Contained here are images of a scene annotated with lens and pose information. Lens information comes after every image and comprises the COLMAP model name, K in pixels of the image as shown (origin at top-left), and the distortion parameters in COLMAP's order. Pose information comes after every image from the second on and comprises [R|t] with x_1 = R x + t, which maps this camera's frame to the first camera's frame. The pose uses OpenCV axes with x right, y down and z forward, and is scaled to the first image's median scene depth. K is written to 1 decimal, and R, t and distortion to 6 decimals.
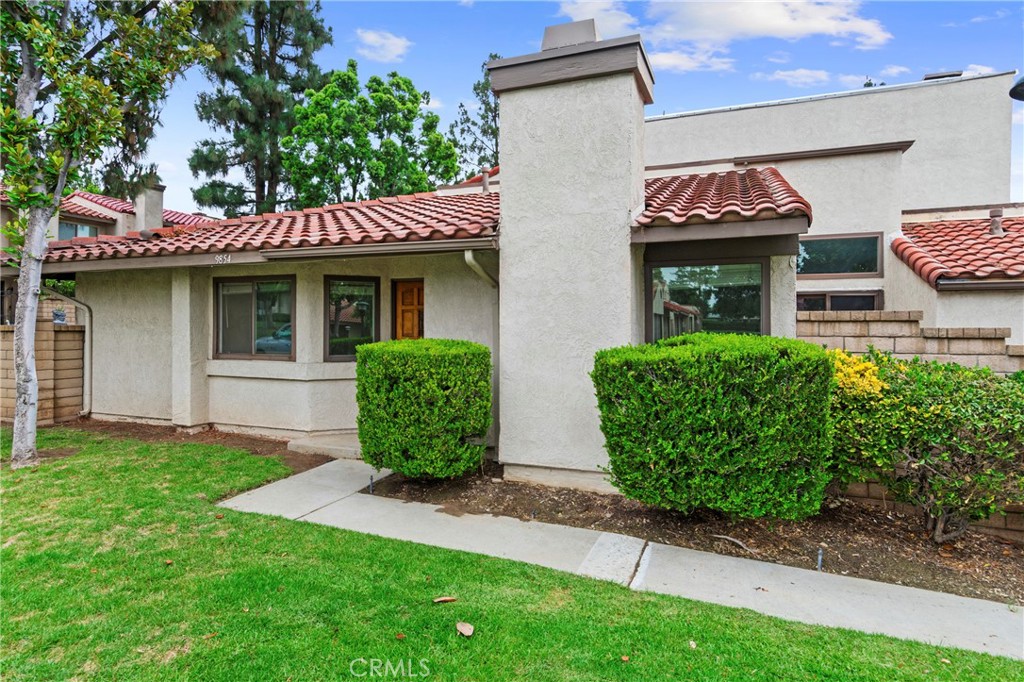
lens RADIAL K [[559.7, 0, 512.0], [0, 559.7, 336.2], [0, 0, 1]] dist [0.005462, 0.000757]
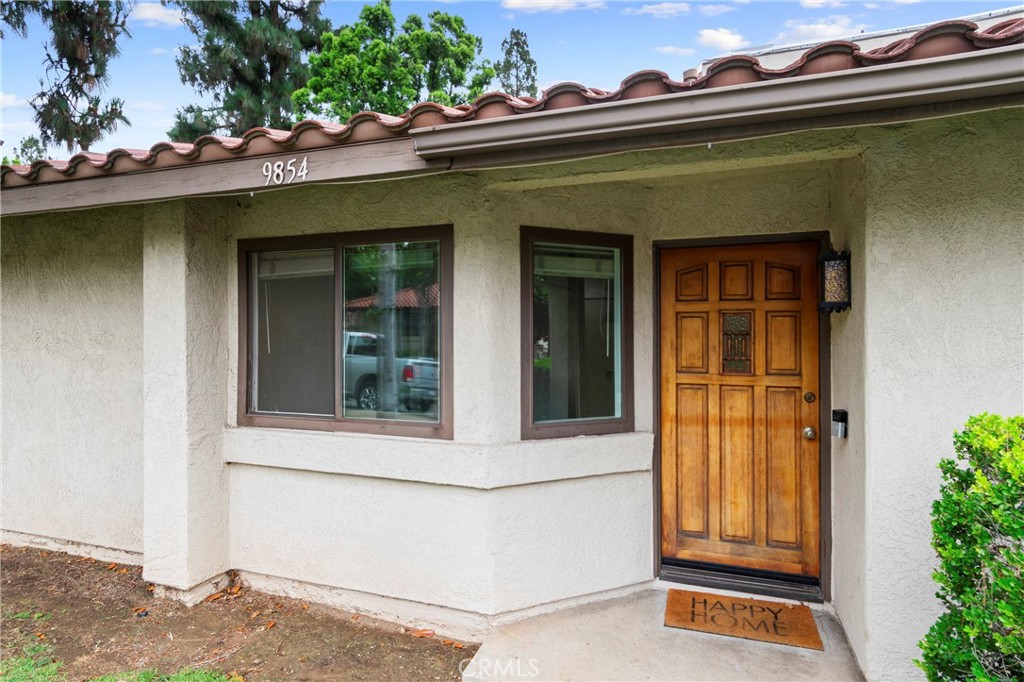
lens RADIAL K [[559.7, 0, 512.1], [0, 559.7, 341.6], [0, 0, 1]] dist [0.005462, 0.000757]
pose [[0.999517, -0.004125, 0.030808, -0.306514], [0.004285, 0.999978, -0.005151, -0.020009], [-0.030786, 0.005281, 0.999512, 0.511023]]
